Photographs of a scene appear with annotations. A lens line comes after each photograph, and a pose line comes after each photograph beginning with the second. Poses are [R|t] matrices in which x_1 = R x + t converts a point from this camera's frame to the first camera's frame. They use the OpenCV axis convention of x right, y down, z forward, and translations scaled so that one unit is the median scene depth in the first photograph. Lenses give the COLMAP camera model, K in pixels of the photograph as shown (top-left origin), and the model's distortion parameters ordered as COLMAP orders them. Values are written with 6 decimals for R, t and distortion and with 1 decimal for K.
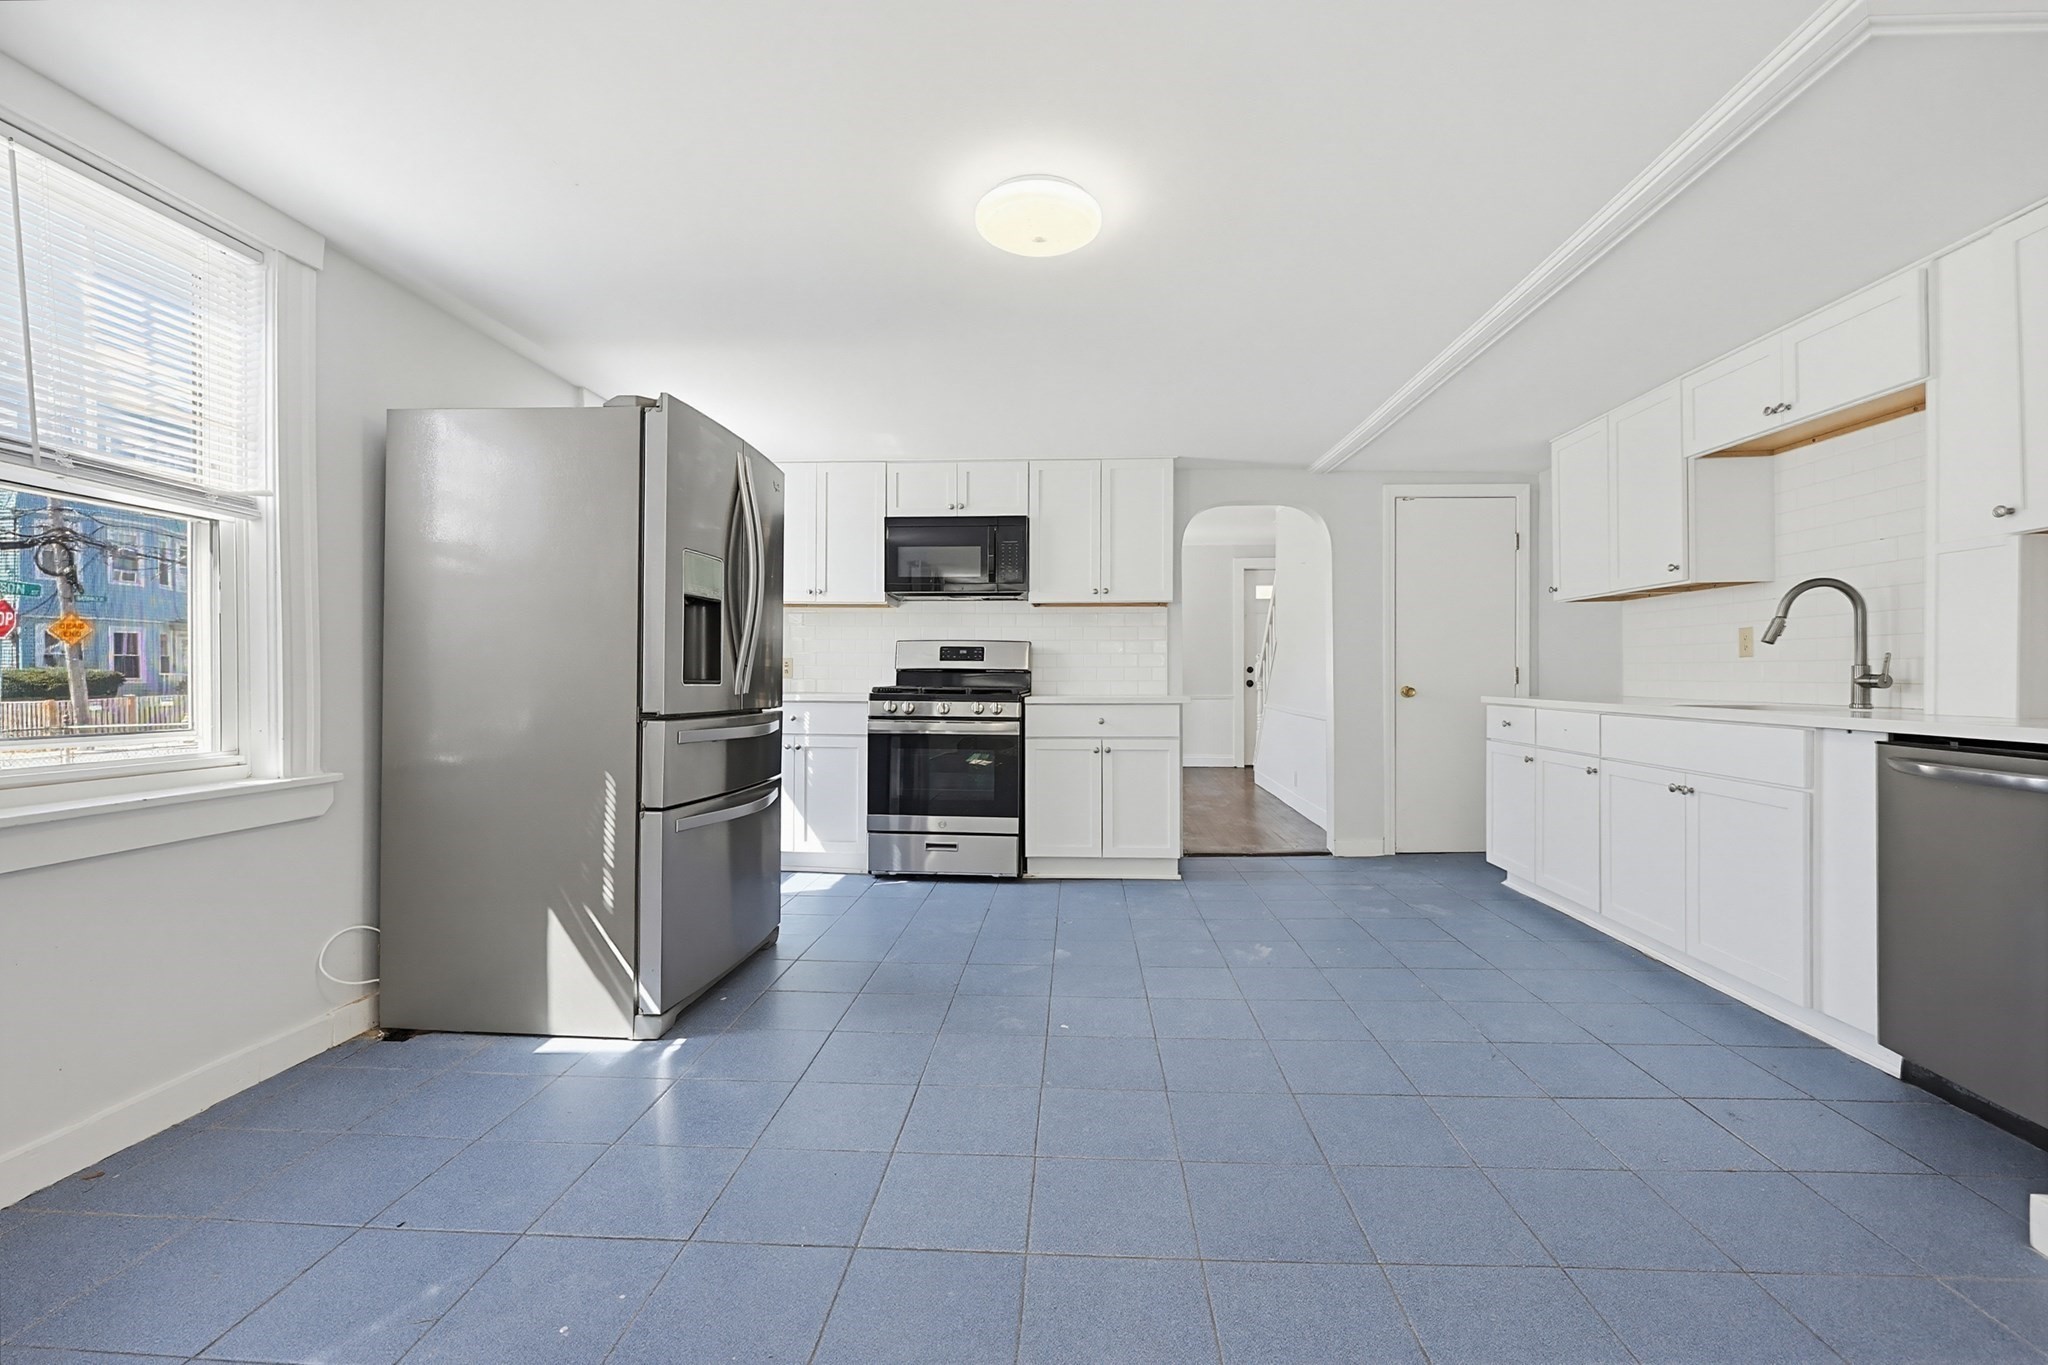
lens RADIAL K [[884.3, 0, 1042.1], [0, 884.3, 681.0], [0, 0, 1]] dist [-0.000976, 0.001271]
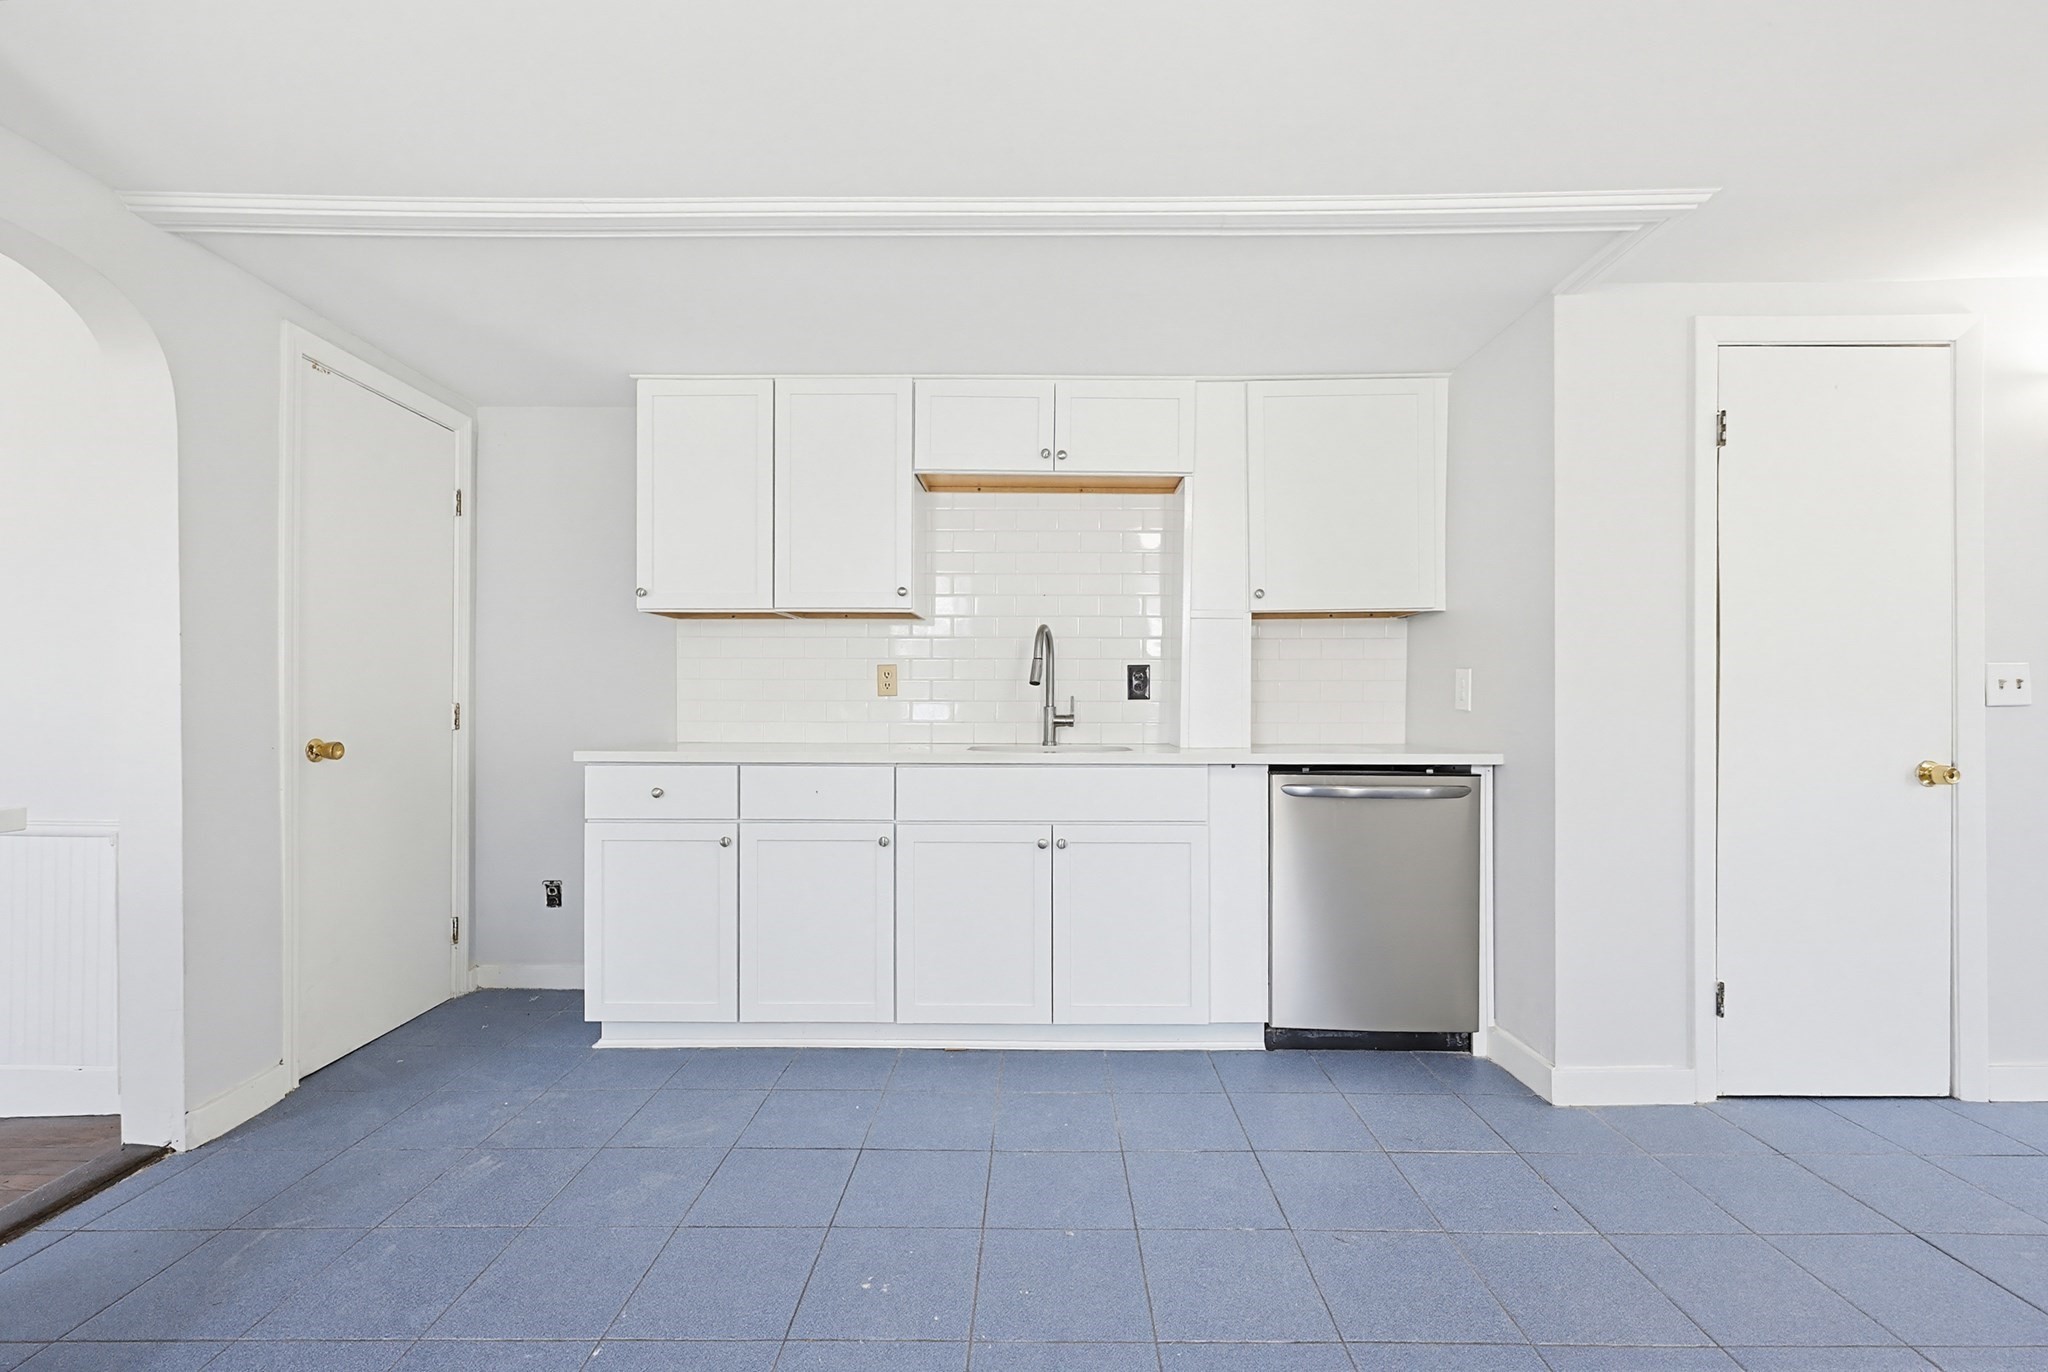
lens RADIAL K [[884.3, 0, 1033.3], [0, 884.3, 703.9], [0, 0, 1]] dist [-0.000976, 0.001271]
pose [[-0.035691, 0.006420, 0.999342, -0.121387], [0.007587, 0.999952, -0.006153, -0.009558], [-0.999334, 0.007362, -0.035738, 0.709322]]
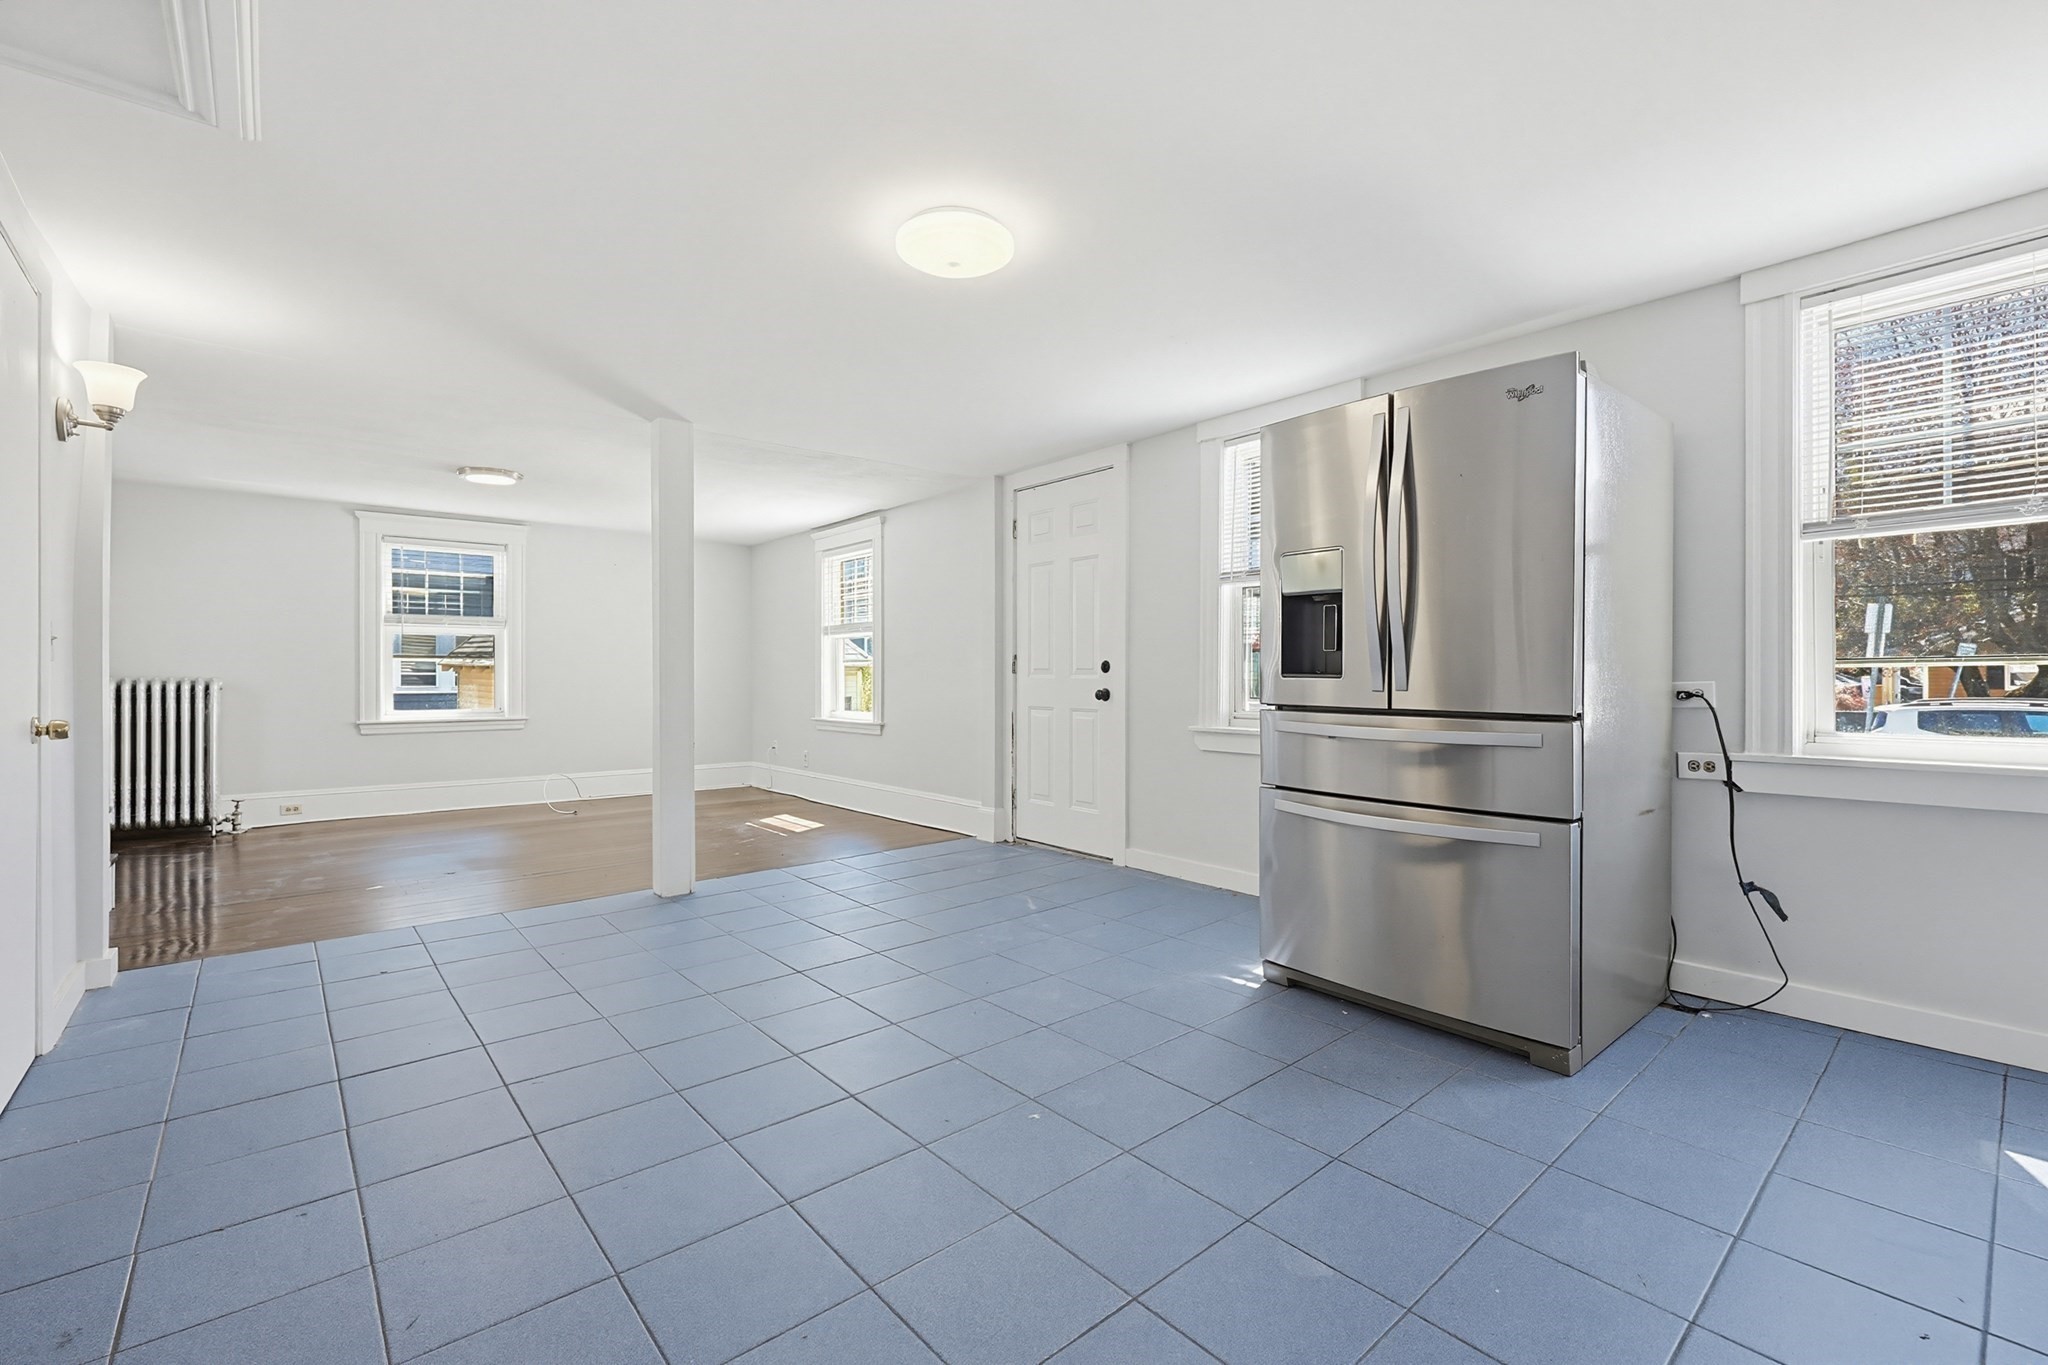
lens RADIAL K [[884.3, 0, 1043.7], [0, 884.3, 673.1], [0, 0, 1]] dist [-0.000976, 0.001271]
pose [[-0.725509, 0.001406, -0.688211, 0.335707], [-0.001576, 0.999992, 0.003705, -0.003023], [0.688210, 0.003773, -0.725501, 0.944505]]
